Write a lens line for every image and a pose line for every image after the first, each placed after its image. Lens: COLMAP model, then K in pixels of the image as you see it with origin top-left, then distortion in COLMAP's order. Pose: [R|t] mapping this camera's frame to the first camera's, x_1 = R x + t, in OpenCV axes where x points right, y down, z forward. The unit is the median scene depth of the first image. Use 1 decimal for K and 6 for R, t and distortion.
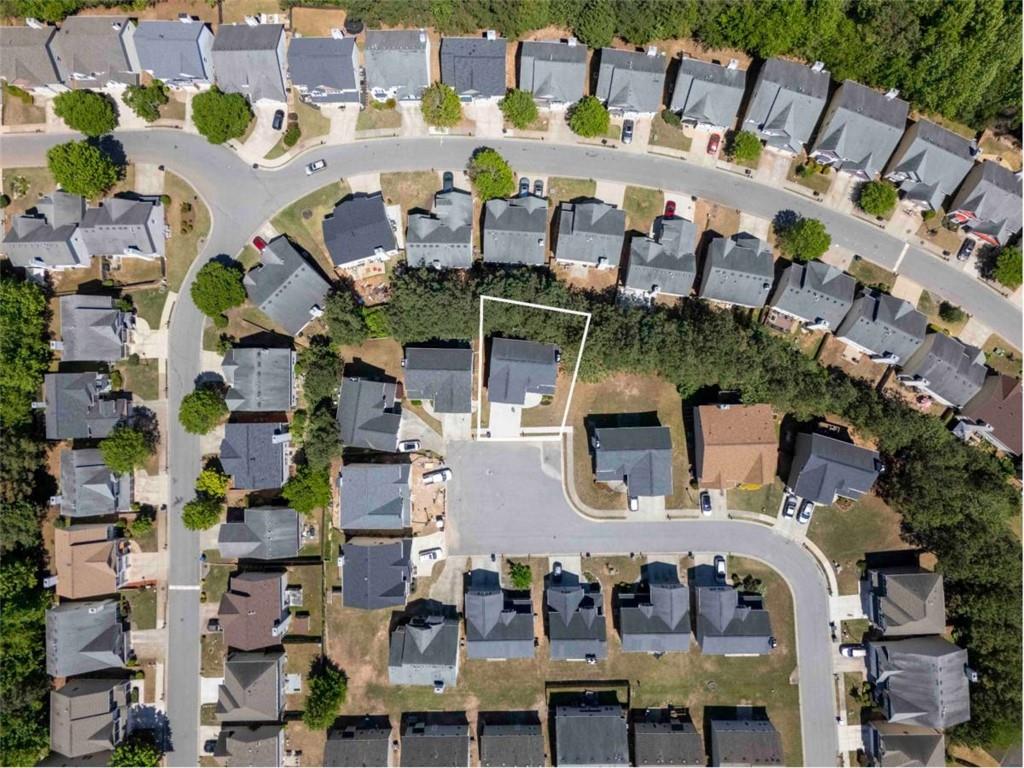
lens RADIAL K [[744.2, 0, 512.5], [0, 744.2, 382.2], [0, 0, 1]] dist [0.051704, -0.033624]
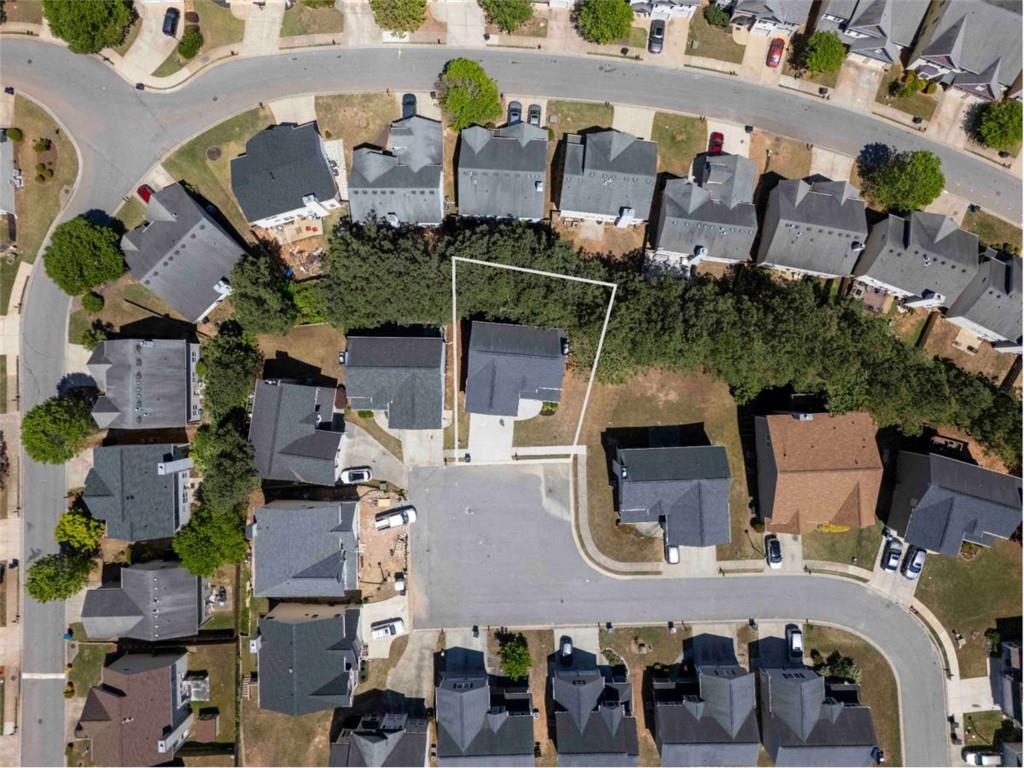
lens RADIAL K [[744.2, 0, 512.0], [0, 744.2, 381.7], [0, 0, 1]] dist [0.051704, -0.033624]
pose [[0.999930, -0.009214, 0.007375, 0.005623], [0.009220, 0.999957, -0.000757, -0.001733], [-0.007368, 0.000825, 0.999973, 0.283970]]
